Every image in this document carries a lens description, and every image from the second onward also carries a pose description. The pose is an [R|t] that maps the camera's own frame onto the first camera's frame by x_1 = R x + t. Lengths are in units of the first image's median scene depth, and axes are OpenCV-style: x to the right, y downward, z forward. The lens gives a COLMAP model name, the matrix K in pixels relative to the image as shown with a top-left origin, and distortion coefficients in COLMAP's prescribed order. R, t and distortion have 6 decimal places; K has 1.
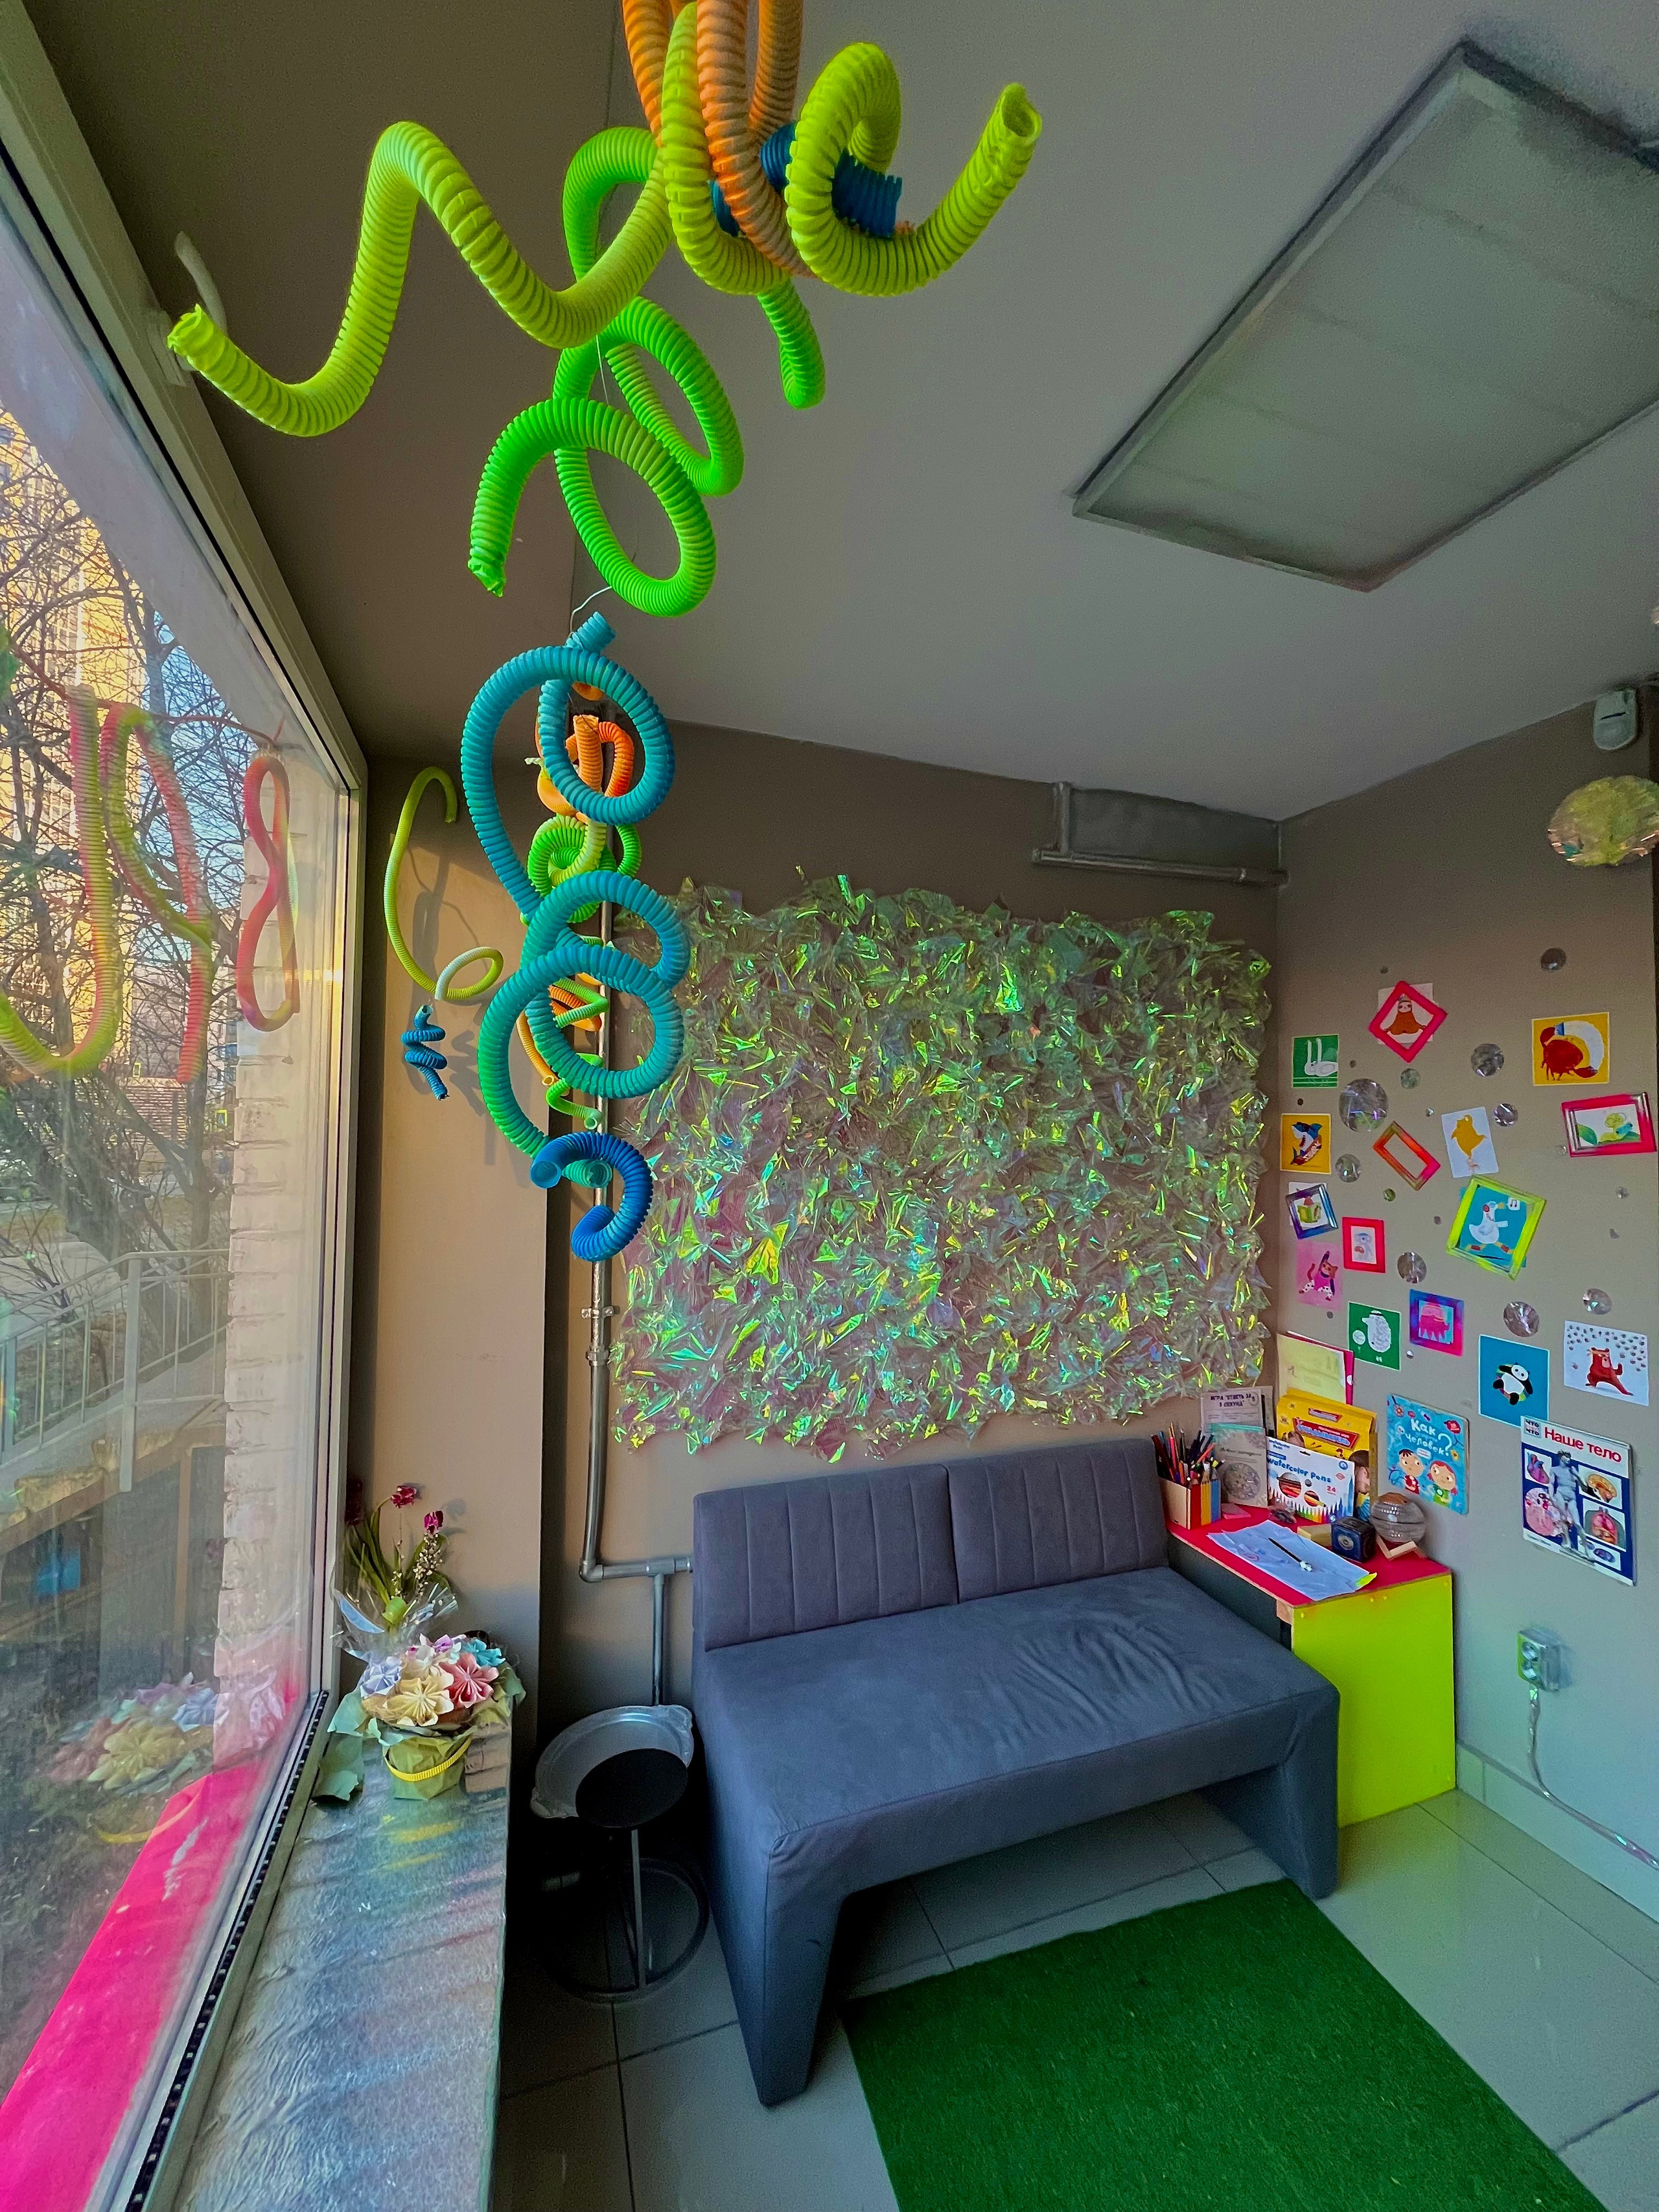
lens RADIAL K [[882.3, 0, 837.1], [0, 882.3, 1097.9], [0, 0, 1]] dist [-0.003594, -0.000503]
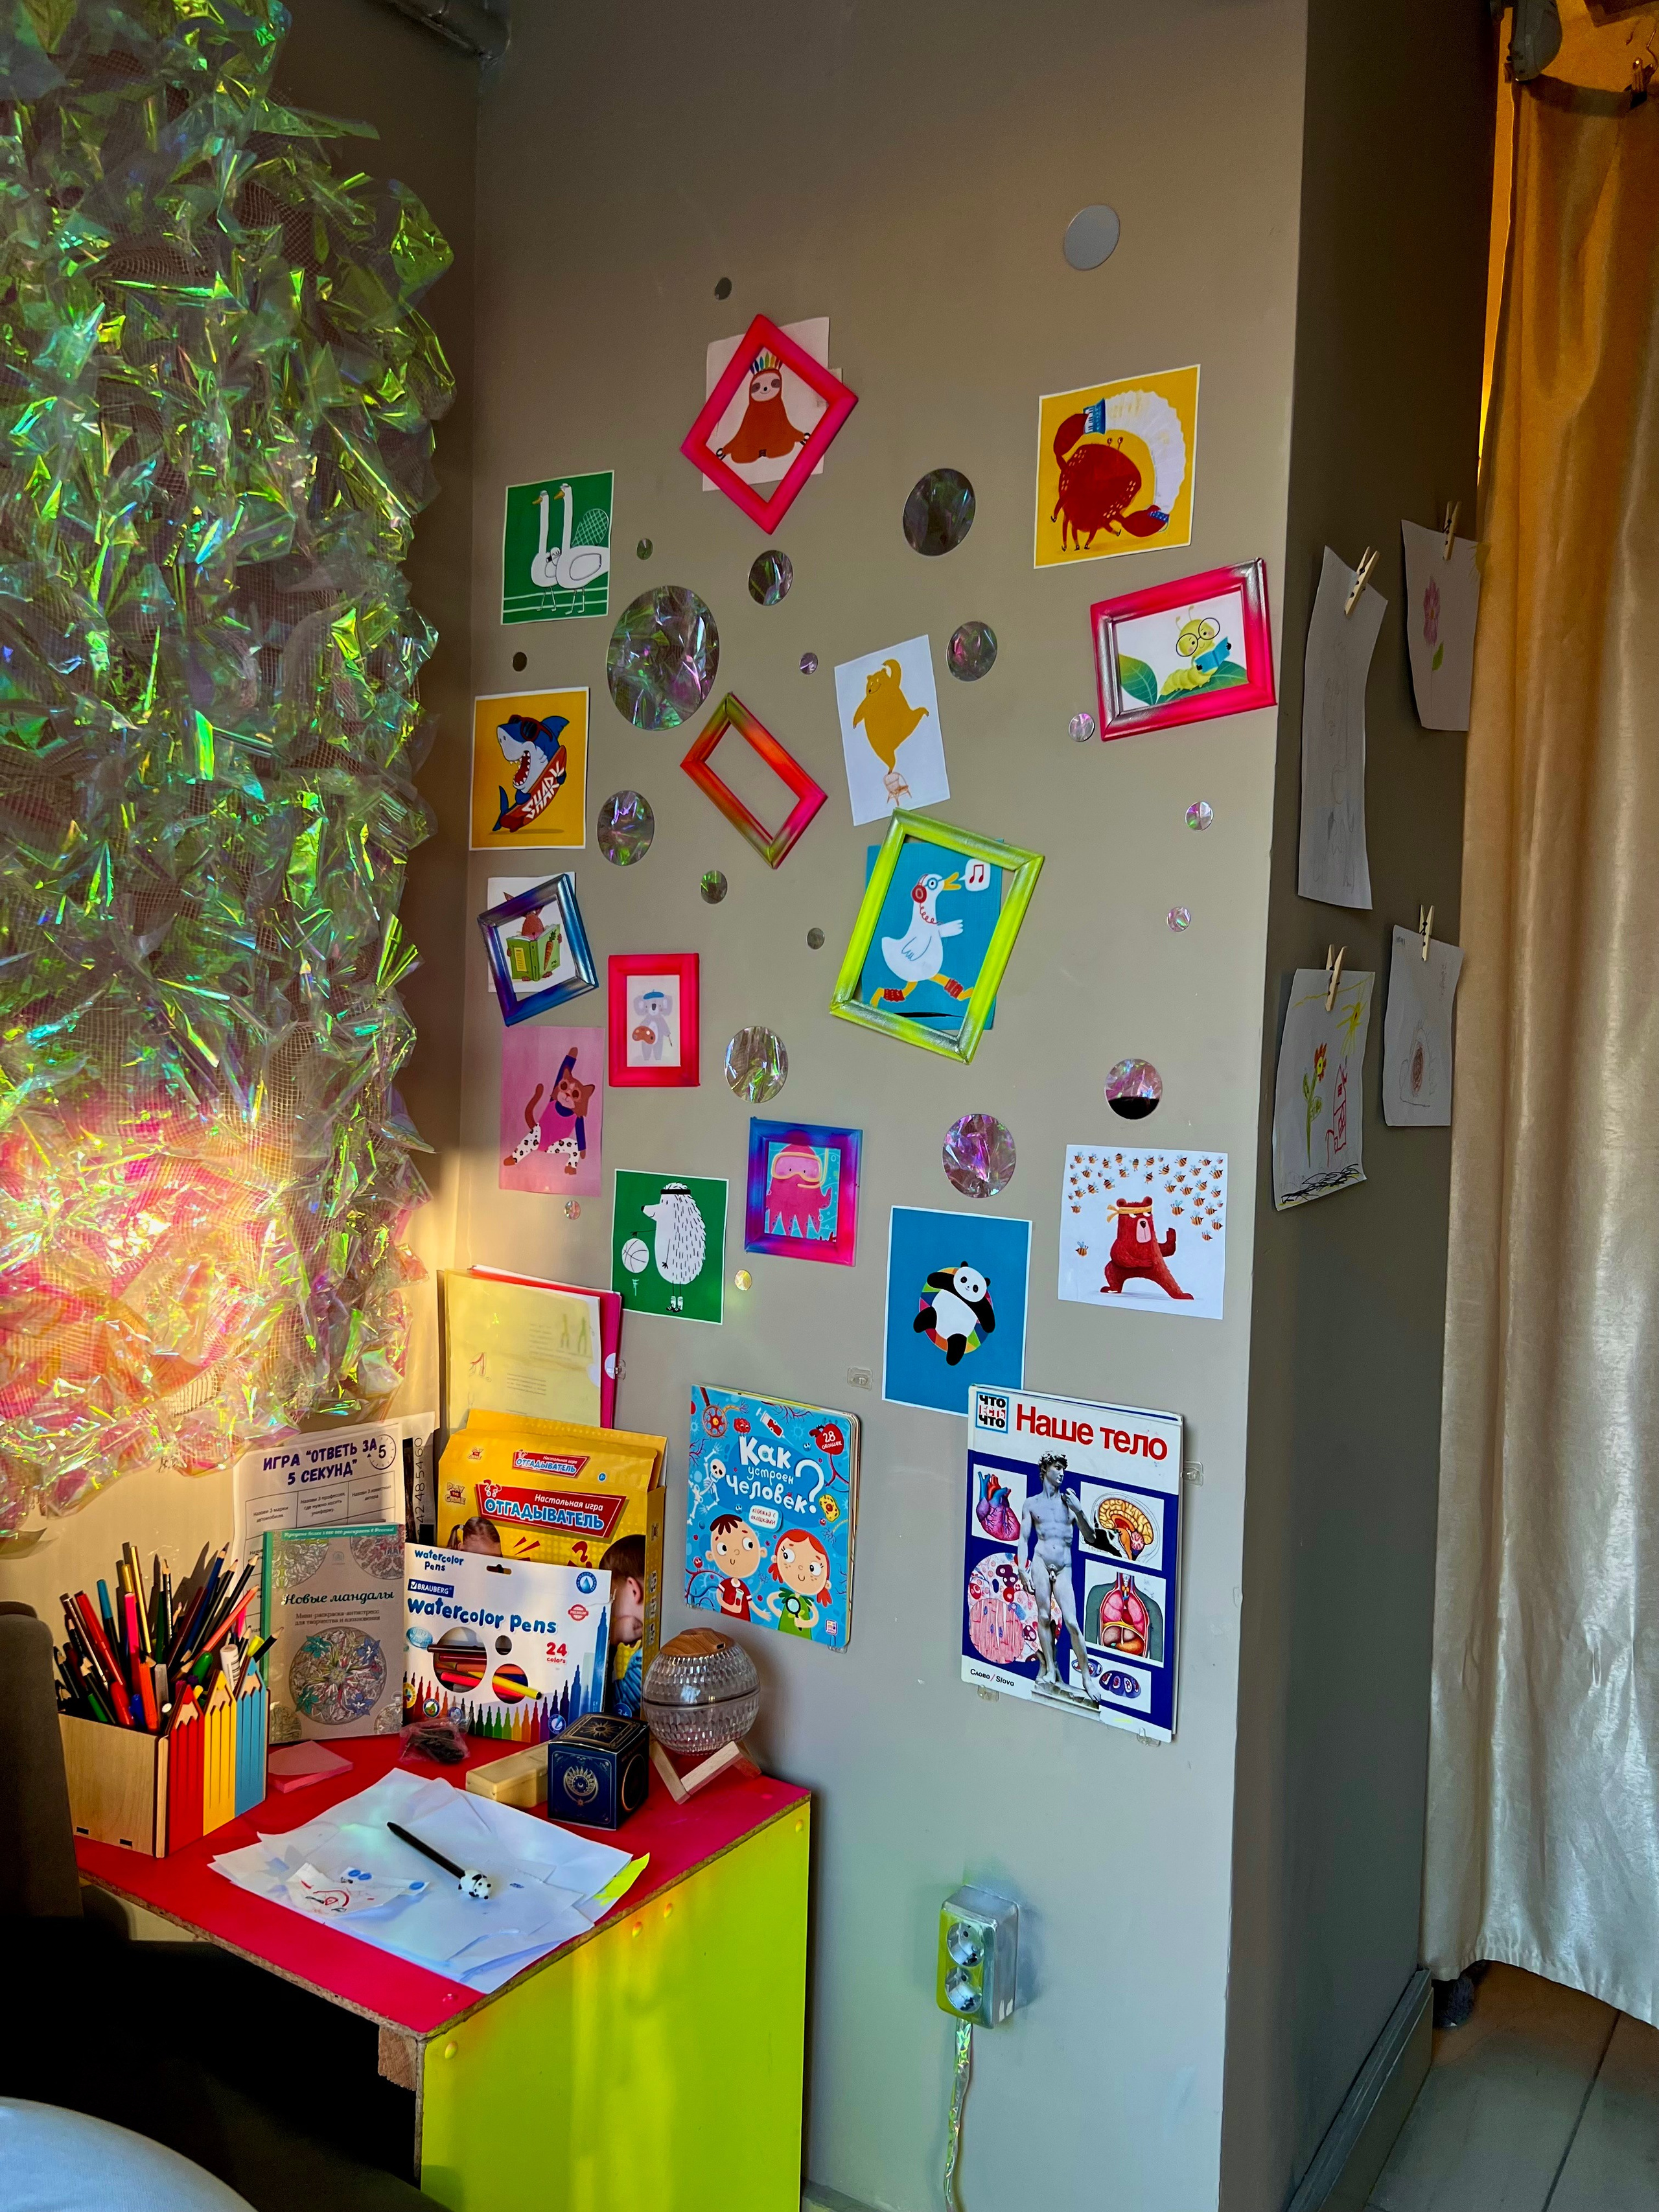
lens RADIAL K [[1675.8, 0, 834.5], [0, 1675.8, 1106.5], [0, 0, 1]] dist [0.058918, -0.017383]
pose [[0.803933, -0.007178, 0.594676, 0.236506], [-0.042106, 0.996731, 0.068952, 0.162171], [-0.593227, -0.080472, 0.801003, 0.379920]]
